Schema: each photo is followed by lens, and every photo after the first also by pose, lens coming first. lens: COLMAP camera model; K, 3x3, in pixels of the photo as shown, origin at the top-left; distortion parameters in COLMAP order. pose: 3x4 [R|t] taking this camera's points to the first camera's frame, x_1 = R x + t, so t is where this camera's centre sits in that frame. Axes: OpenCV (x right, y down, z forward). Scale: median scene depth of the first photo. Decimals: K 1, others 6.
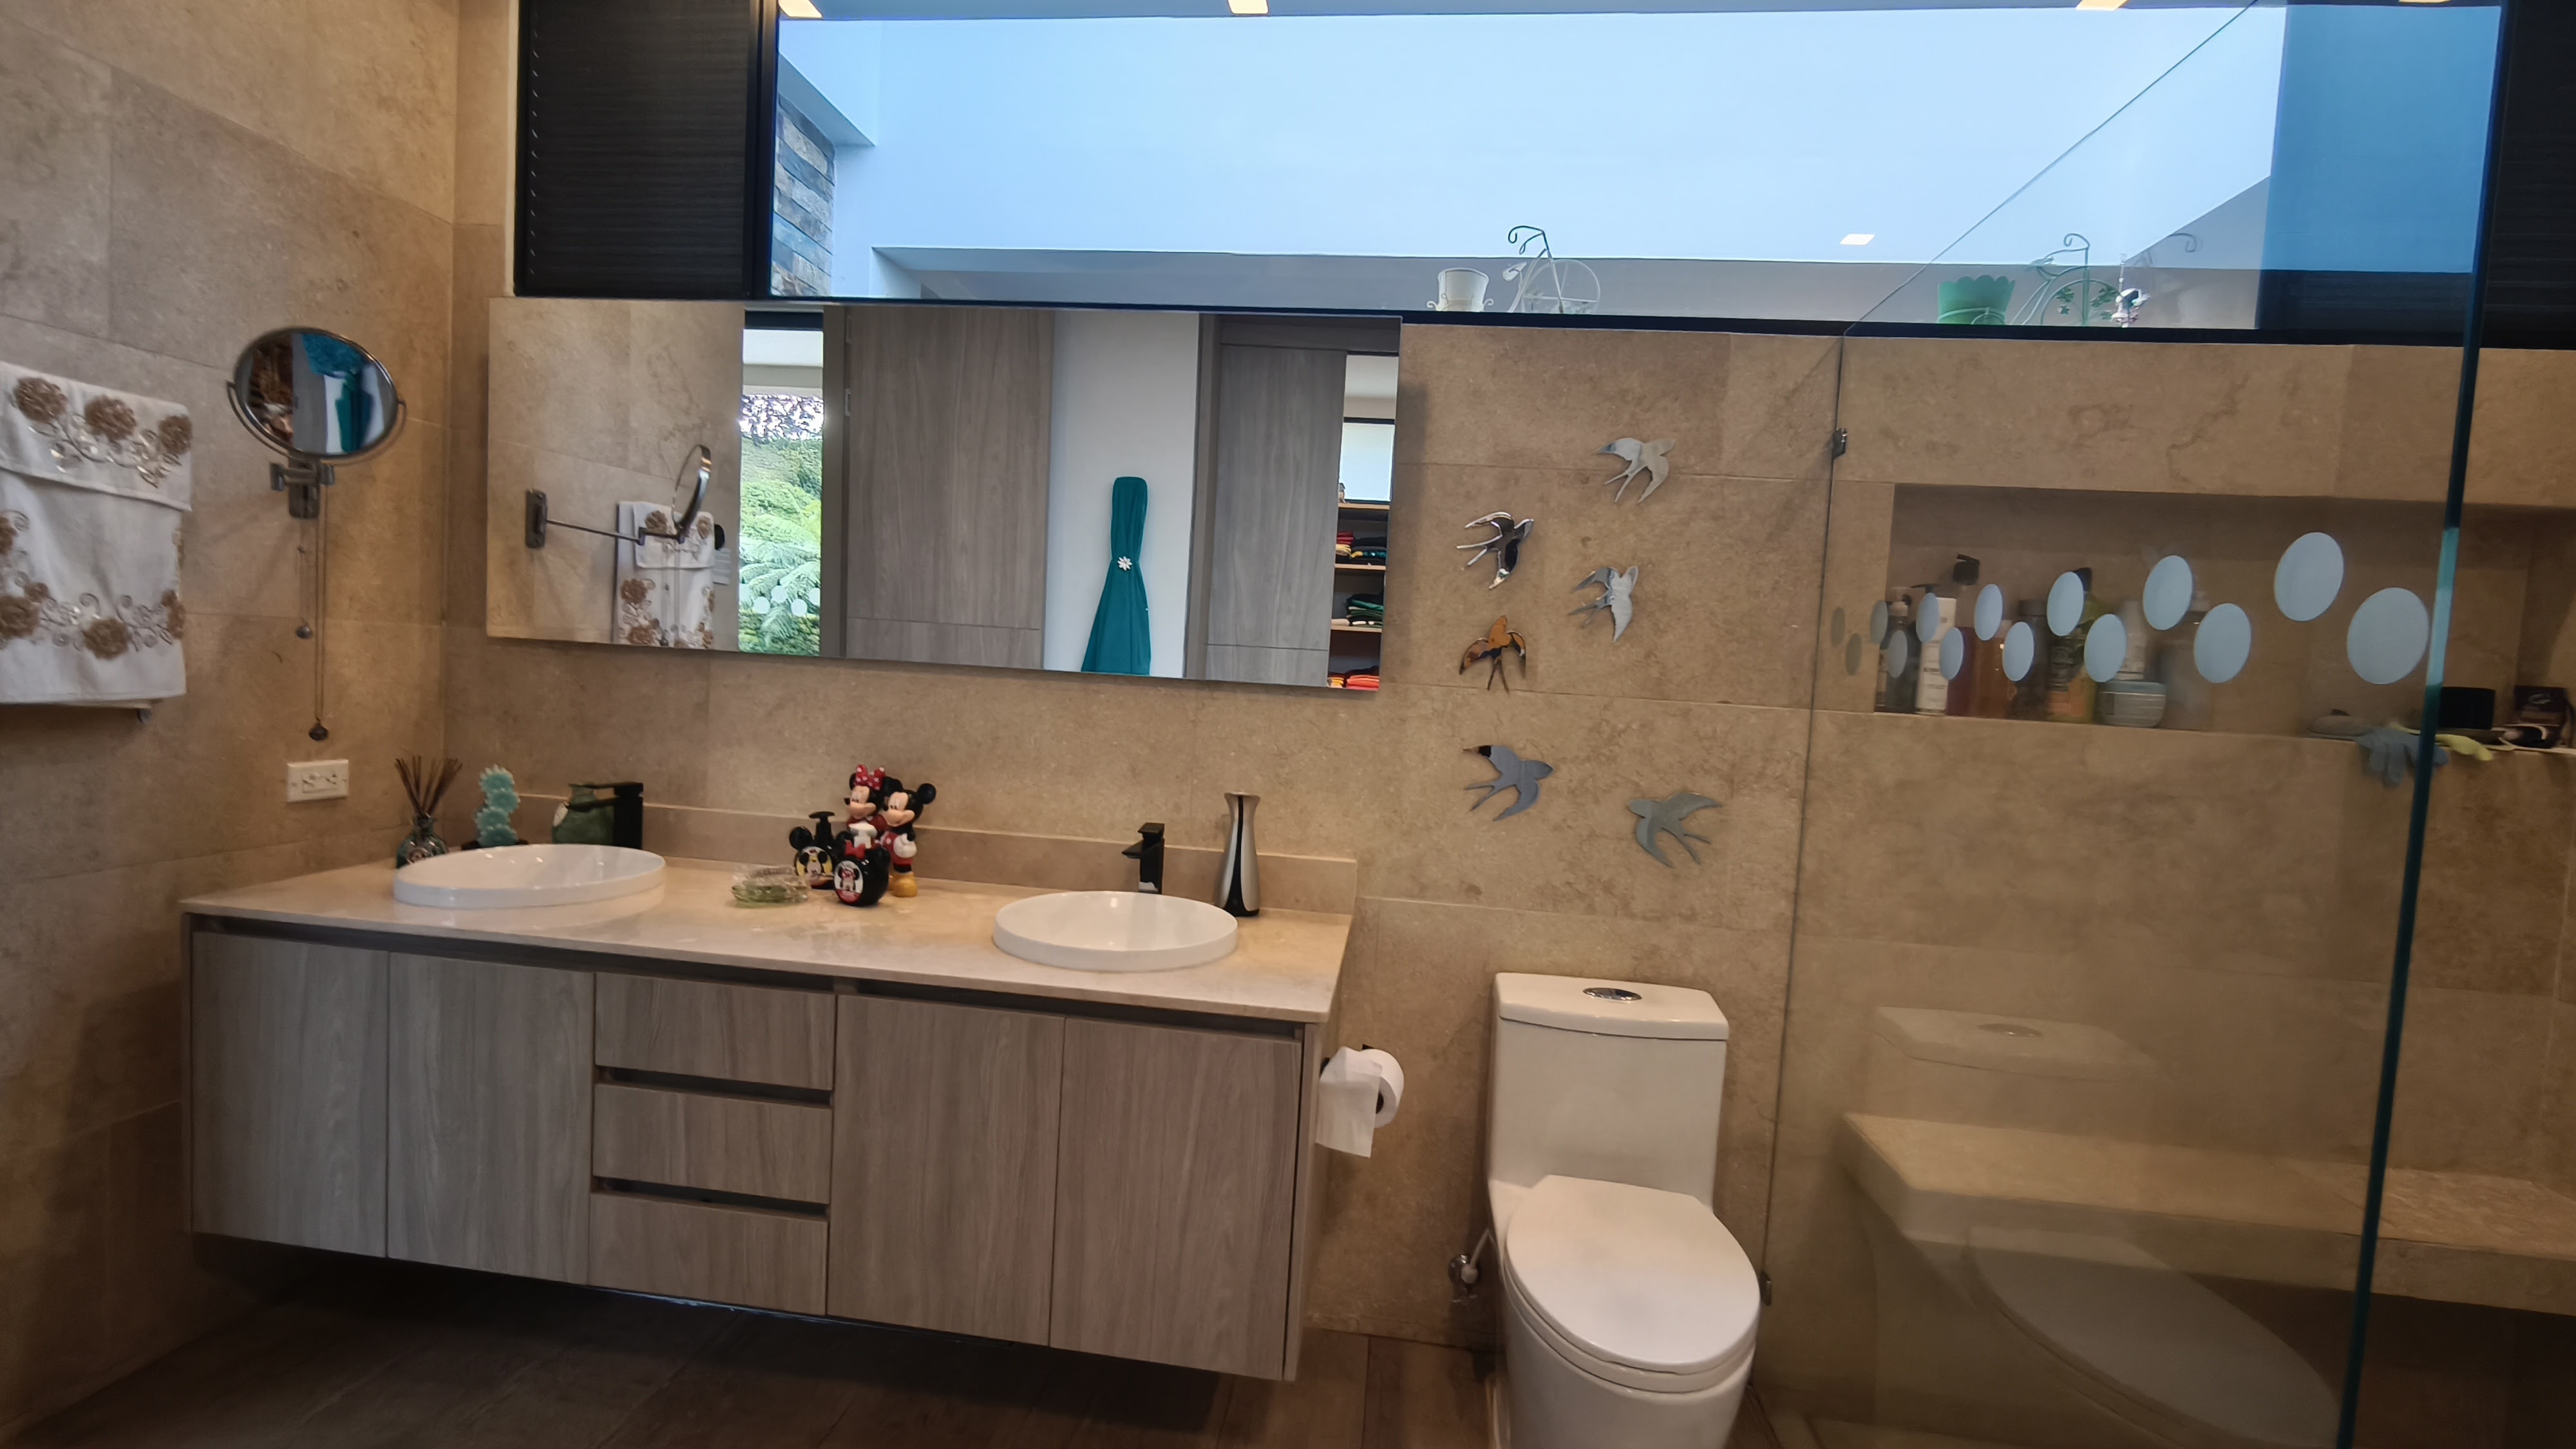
lens RADIAL K [[1193.3, 0, 1288.5], [0, 1193.3, 728.7], [0, 0, 1]] dist [0.003147, -0.001881]
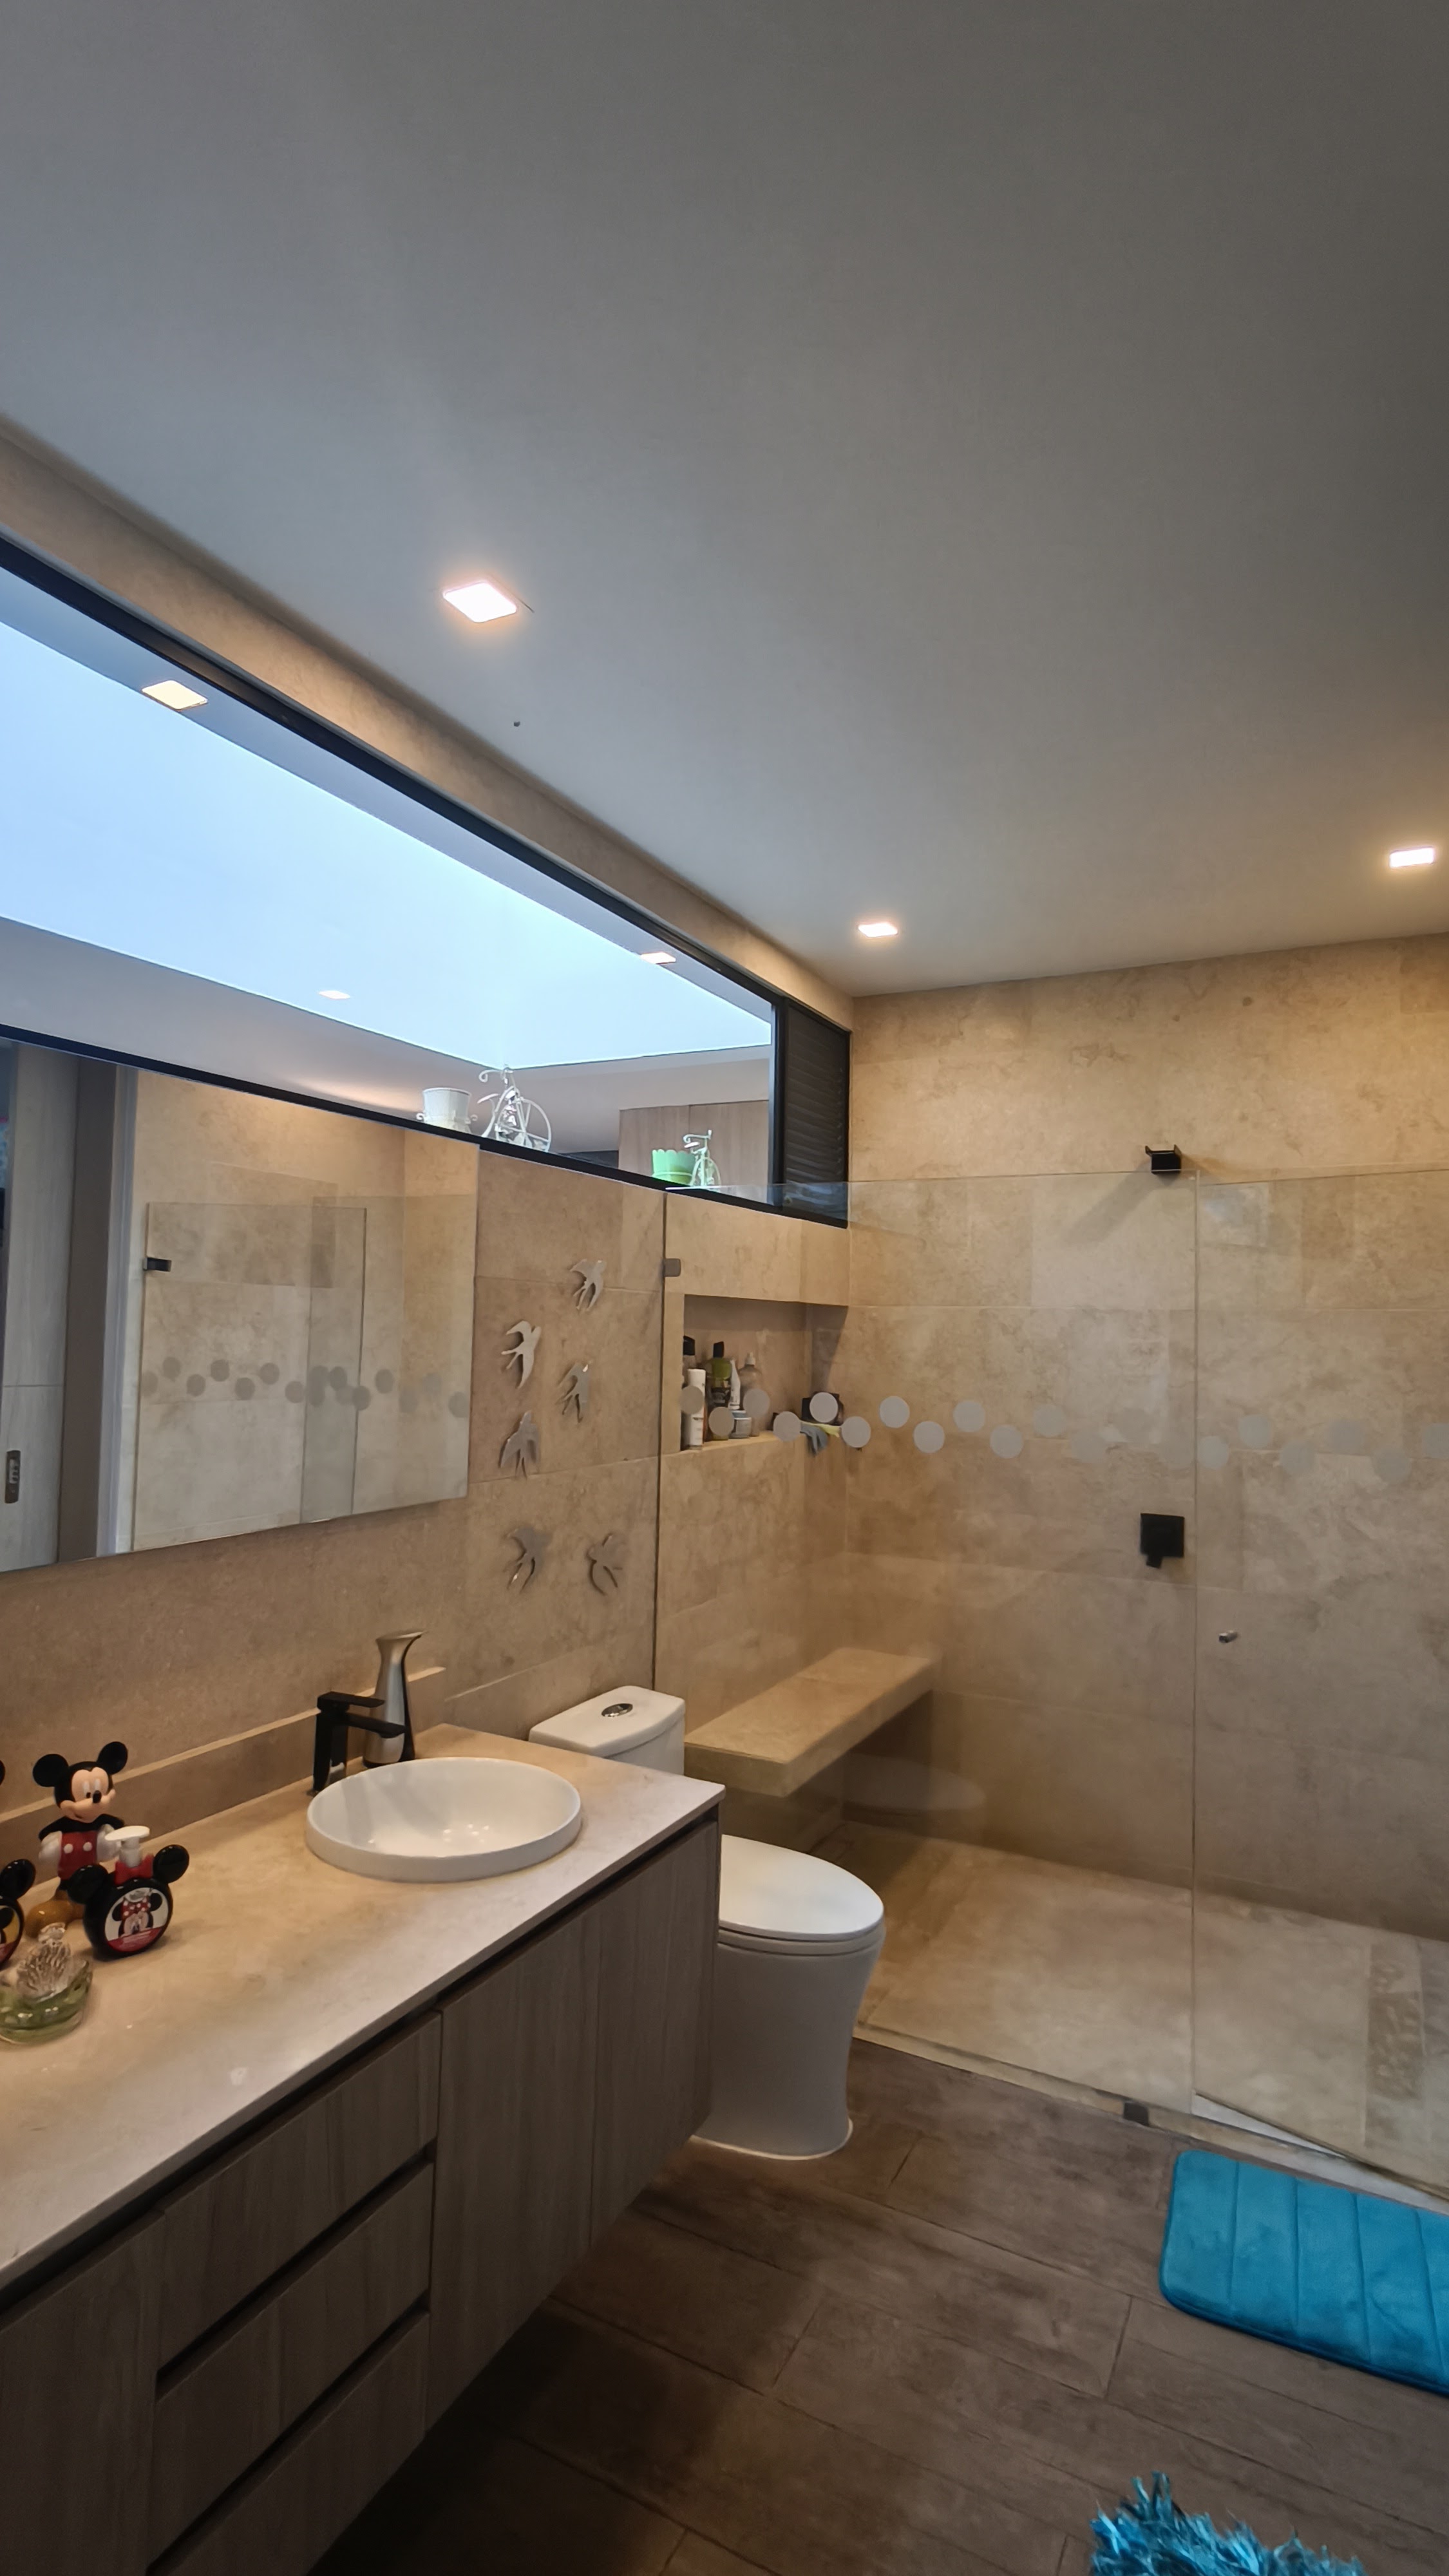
lens RADIAL K [[1285.8, 0, 732.0], [0, 1285.8, 1288.3], [0, 0, 1]] dist [-0.006134, -0.001054]
pose [[0.316701, -0.020854, 0.948296, -0.920205], [0.053401, 0.998565, 0.004125, -0.207354], [-0.947021, 0.049334, 0.317360, 0.427866]]
